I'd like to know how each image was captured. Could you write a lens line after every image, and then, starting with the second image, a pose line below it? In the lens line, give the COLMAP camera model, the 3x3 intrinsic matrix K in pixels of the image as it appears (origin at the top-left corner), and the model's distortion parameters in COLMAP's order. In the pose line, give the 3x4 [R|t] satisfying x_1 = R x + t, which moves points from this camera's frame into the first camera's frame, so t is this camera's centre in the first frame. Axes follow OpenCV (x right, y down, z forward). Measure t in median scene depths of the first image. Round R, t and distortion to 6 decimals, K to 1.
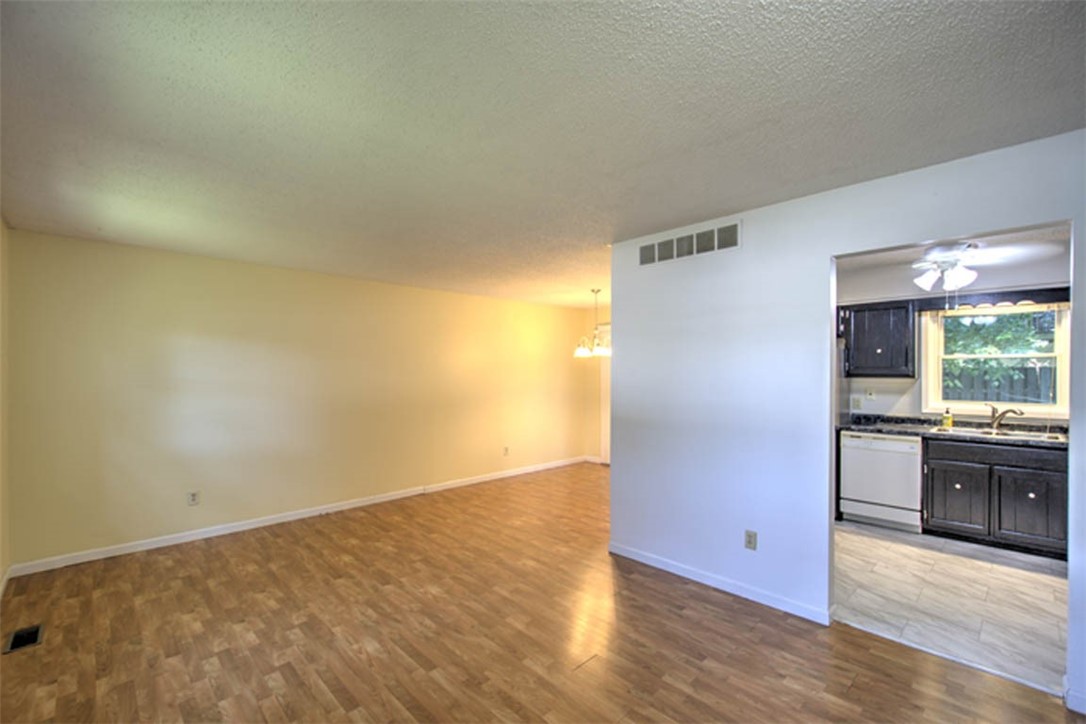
lens RADIAL K [[460.1, 0, 539.2], [0, 460.1, 374.0], [0, 0, 1]] dist [-0.001500, -0.000173]
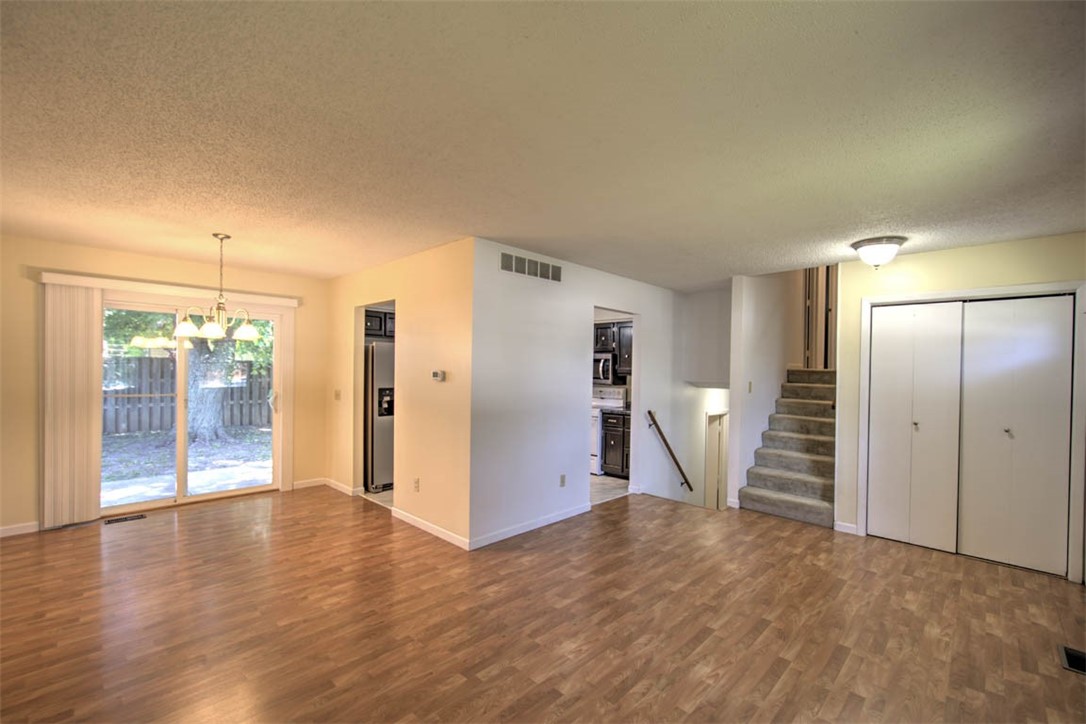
lens RADIAL K [[460.1, 0, 539.2], [0, 460.1, 374.0], [0, 0, 1]] dist [-0.001500, -0.000173]
pose [[-0.020518, -0.009001, 0.999749, -0.984969], [-0.013008, 0.999877, 0.008735, 0.000287], [-0.999705, -0.012825, -0.020632, 1.050859]]
